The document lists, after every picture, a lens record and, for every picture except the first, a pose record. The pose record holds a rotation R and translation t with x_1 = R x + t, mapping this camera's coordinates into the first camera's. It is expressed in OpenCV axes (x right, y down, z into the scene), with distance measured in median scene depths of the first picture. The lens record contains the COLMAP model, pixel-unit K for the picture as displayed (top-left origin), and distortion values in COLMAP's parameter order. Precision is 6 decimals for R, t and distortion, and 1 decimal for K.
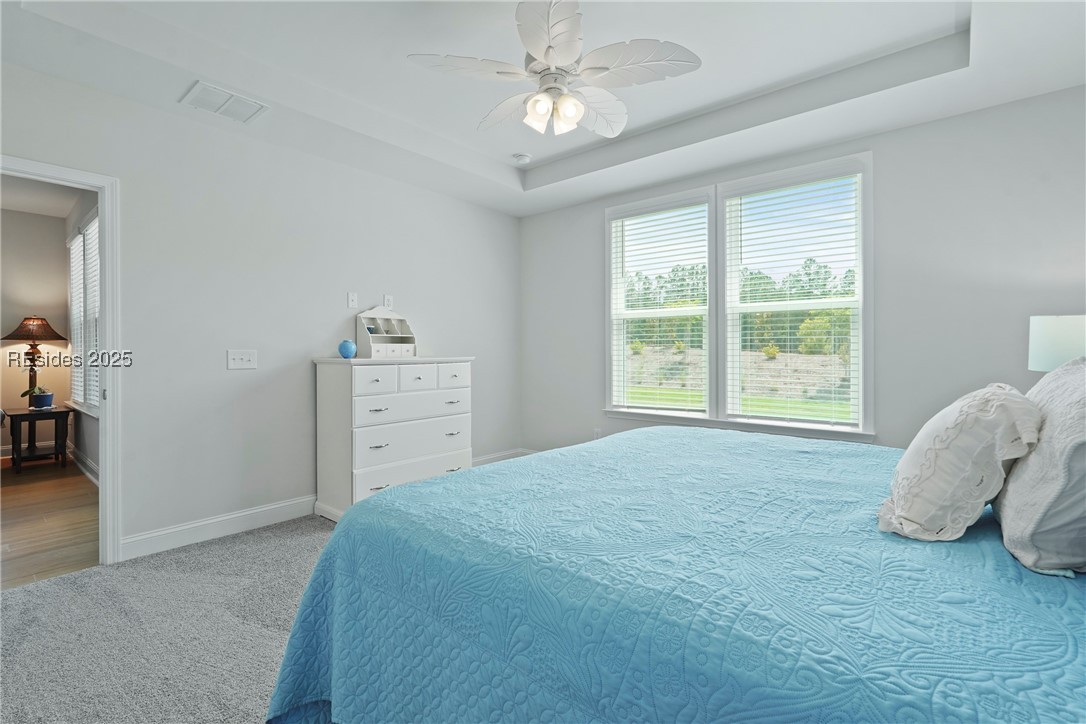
lens RADIAL K [[482.7, 0, 549.8], [0, 482.7, 360.9], [0, 0, 1]] dist [0.004305, 0.000572]
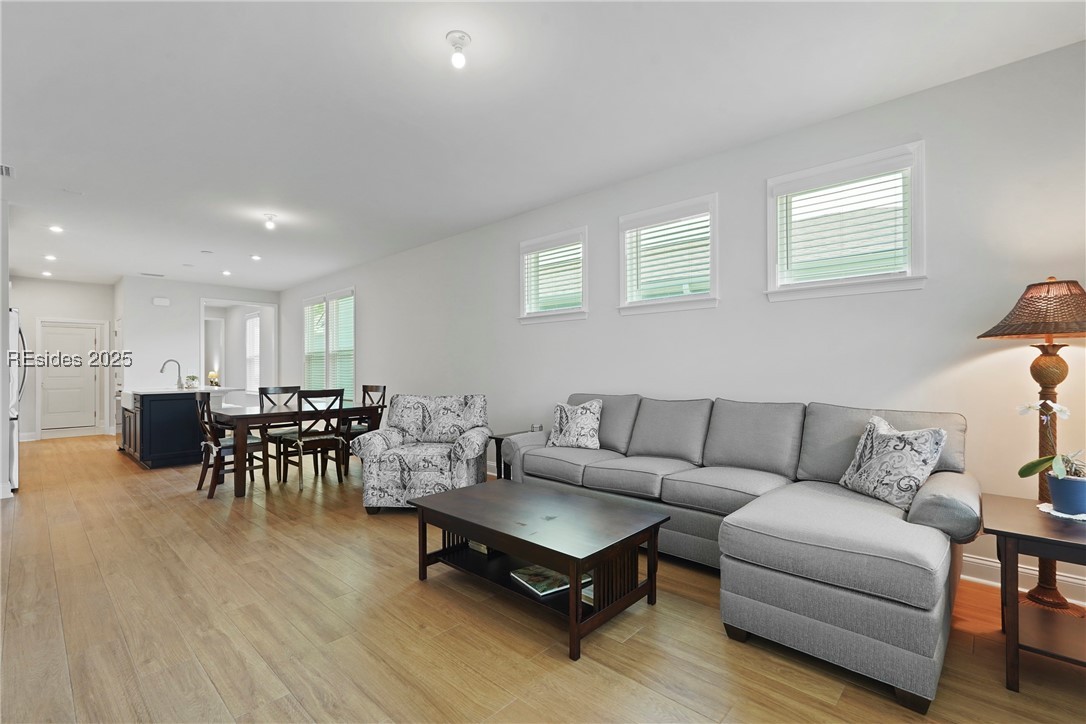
lens RADIAL K [[482.7, 0, 543.0], [0, 482.7, 371.7], [0, 0, 1]] dist [0.004305, 0.000572]
pose [[-0.043699, -0.004424, -0.999035, -0.638596], [-0.003623, 0.999984, -0.004269, -0.008203], [0.999038, 0.003433, -0.043714, 0.594051]]
